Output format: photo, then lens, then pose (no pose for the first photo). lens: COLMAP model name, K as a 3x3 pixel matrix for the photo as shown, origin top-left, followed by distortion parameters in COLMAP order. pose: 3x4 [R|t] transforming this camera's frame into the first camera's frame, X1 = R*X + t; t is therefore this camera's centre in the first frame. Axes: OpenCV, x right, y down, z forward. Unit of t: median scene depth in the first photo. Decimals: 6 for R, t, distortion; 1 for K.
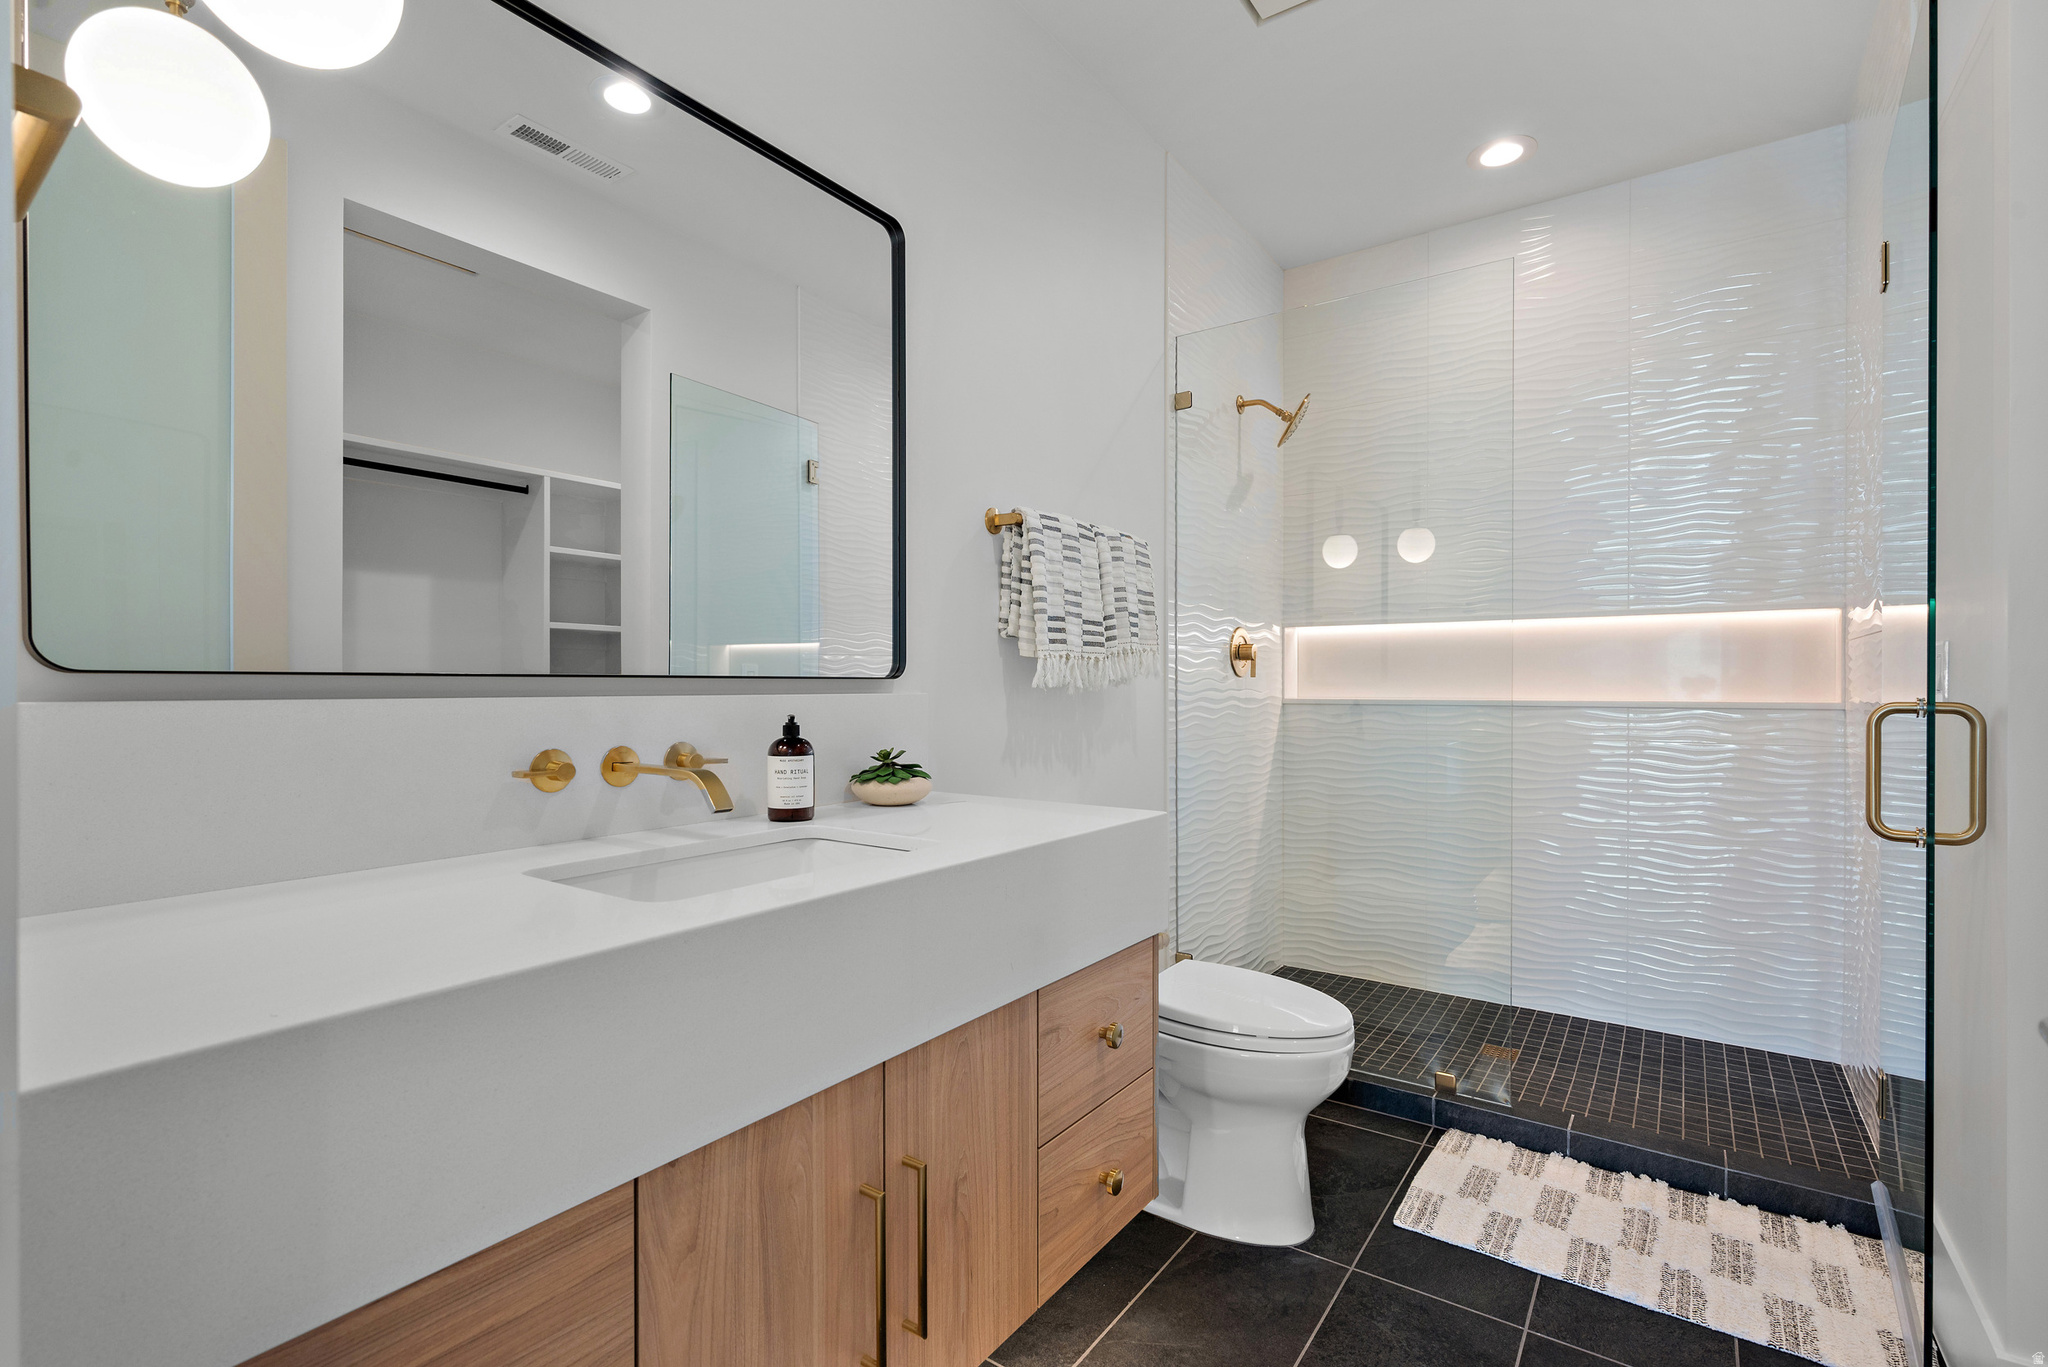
lens RADIAL K [[924.9, 0, 1023.6], [0, 924.9, 691.1], [0, 0, 1]] dist [-0.009745, 0.000602]
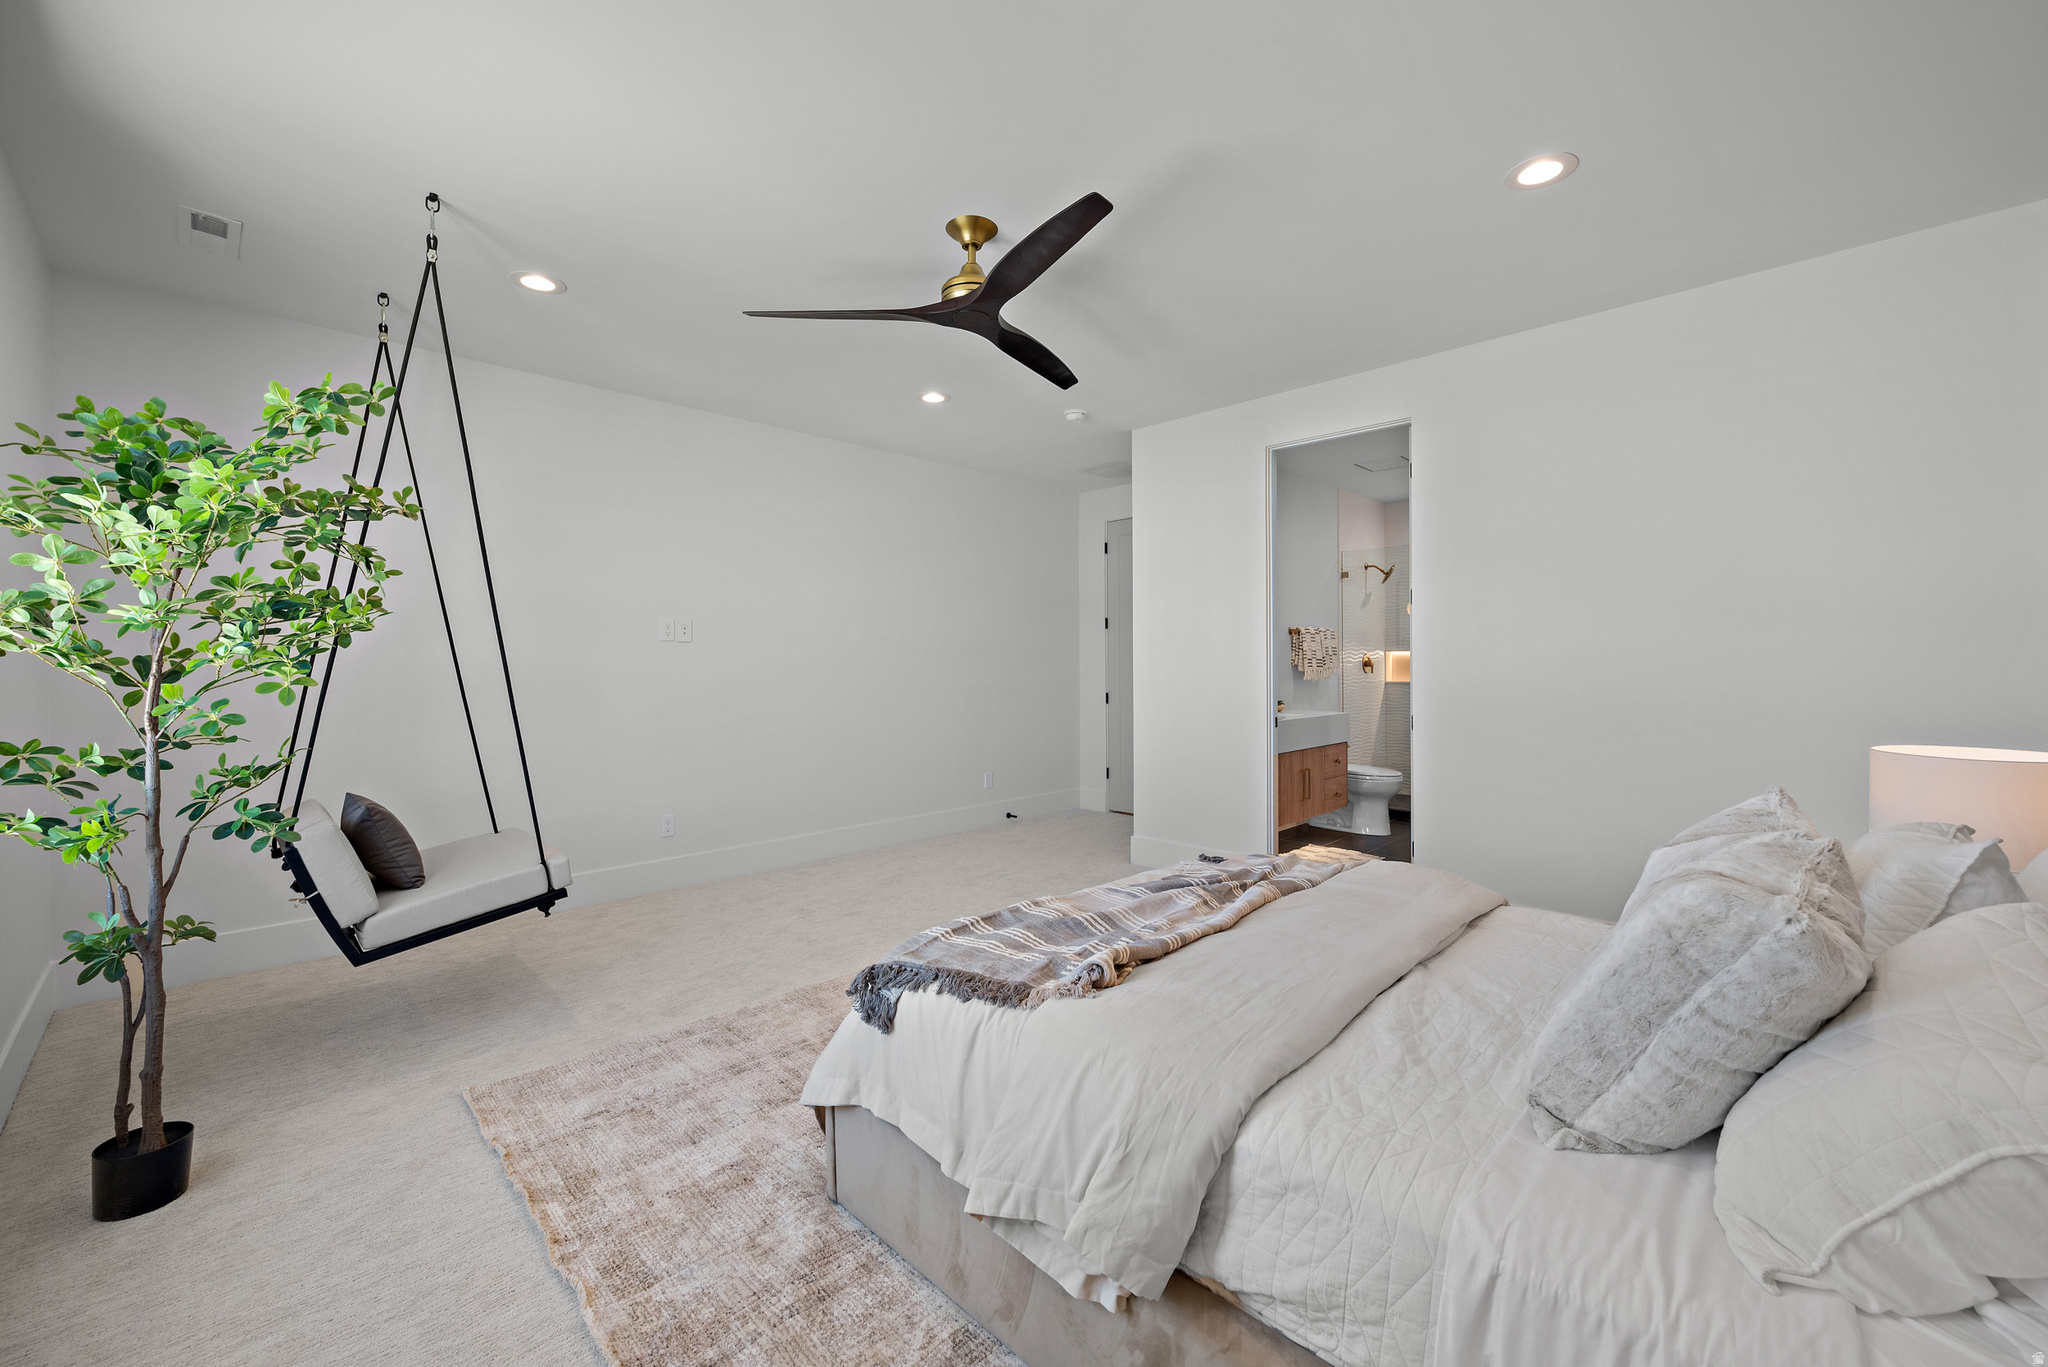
lens RADIAL K [[816.2, 0, 1020.2], [0, 816.2, 675.6], [0, 0, 1]] dist [0.001260, -0.000016]
pose [[0.986323, -0.005497, -0.164732, -0.445465], [0.006624, 0.999958, 0.006292, -0.039572], [0.164690, -0.007297, 0.986318, -1.817878]]
